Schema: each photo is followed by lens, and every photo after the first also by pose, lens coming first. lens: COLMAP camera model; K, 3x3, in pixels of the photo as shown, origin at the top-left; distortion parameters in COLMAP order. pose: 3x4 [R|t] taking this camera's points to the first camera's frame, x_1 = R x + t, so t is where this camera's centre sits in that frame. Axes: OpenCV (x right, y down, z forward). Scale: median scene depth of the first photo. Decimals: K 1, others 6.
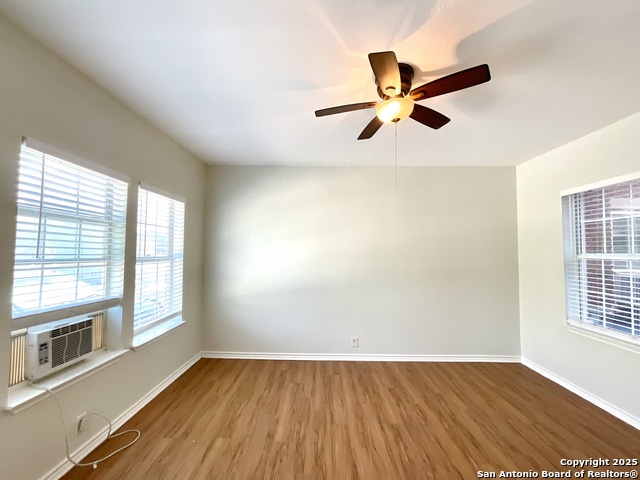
lens RADIAL K [[258.7, 0, 319.2], [0, 258.7, 241.2], [0, 0, 1]] dist [-0.010232, 0.005983]
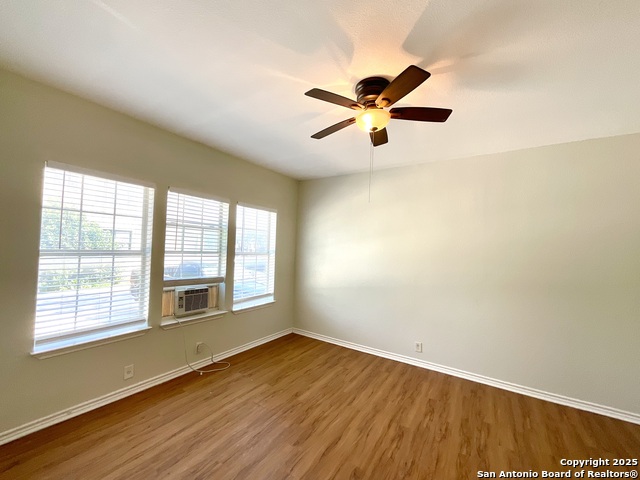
lens RADIAL K [[258.7, 0, 319.2], [0, 258.7, 241.2], [0, 0, 1]] dist [-0.010232, 0.005983]
pose [[0.844333, 0.005854, -0.535788, 0.512422], [-0.005535, 0.999982, 0.002203, -0.006079], [0.535791, 0.001105, 0.844350, -0.014413]]
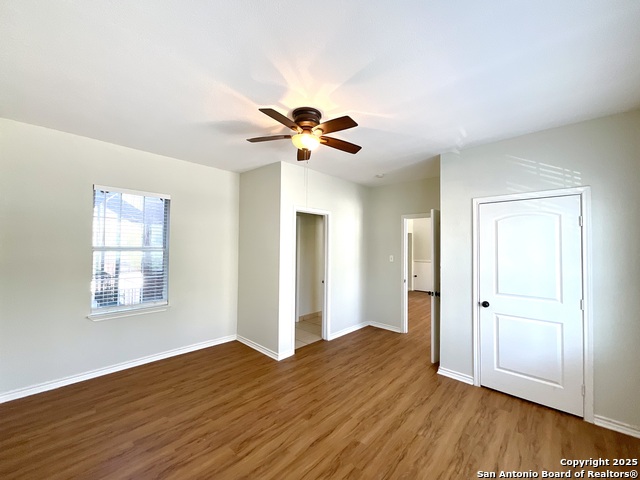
lens RADIAL K [[258.7, 0, 319.2], [0, 258.7, 241.2], [0, 0, 1]] dist [-0.010232, 0.005983]
pose [[-0.743776, -0.005633, 0.668405, -0.473086], [-0.049128, 0.997721, -0.046260, 0.036315], [-0.666621, -0.067245, -0.742358, 1.420505]]
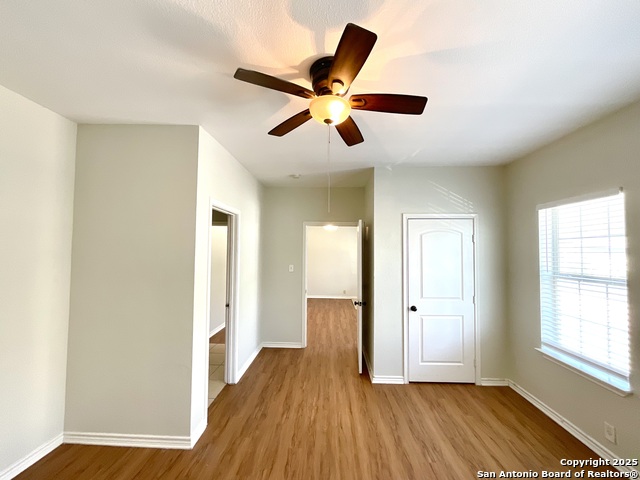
lens RADIAL K [[258.7, 0, 319.2], [0, 258.7, 241.2], [0, 0, 1]] dist [-0.010232, 0.005983]
pose [[-0.999581, -0.018299, 0.022441, 0.225384], [-0.020050, 0.996554, -0.080484, 0.002762], [-0.020891, -0.080900, -0.996503, 1.383519]]
